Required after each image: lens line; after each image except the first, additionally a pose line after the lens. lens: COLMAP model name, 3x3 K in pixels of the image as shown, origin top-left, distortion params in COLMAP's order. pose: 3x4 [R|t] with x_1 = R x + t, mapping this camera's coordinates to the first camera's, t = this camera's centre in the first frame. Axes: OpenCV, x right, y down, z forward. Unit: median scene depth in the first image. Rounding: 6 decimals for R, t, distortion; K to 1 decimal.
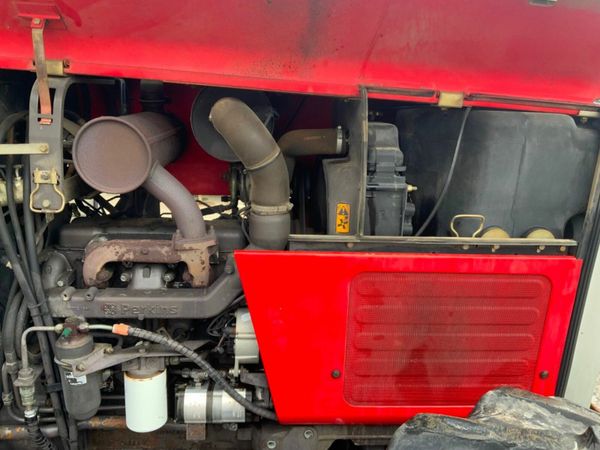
lens RADIAL K [[493.9, 0, 300.0], [0, 493.9, 225.0], [0, 0, 1]] dist [0.090262, -0.169803]
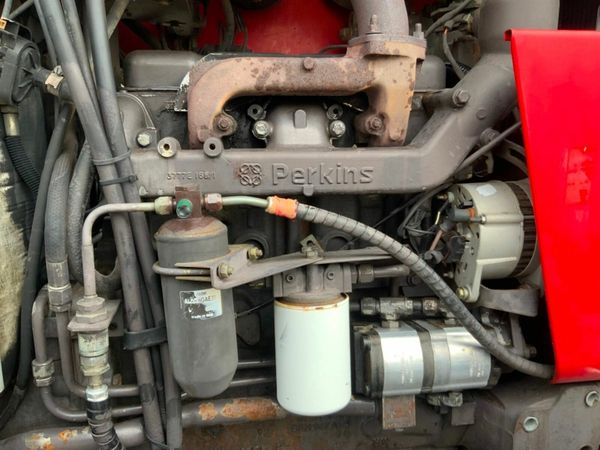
lens RADIAL K [[493.9, 0, 300.0], [0, 493.9, 225.0], [0, 0, 1]] dist [0.090262, -0.169803]
pose [[0.995189, -0.055305, 0.080877, -0.367504], [0.059872, 0.996680, -0.055177, 0.247034], [-0.077557, 0.059754, 0.995196, 0.477650]]
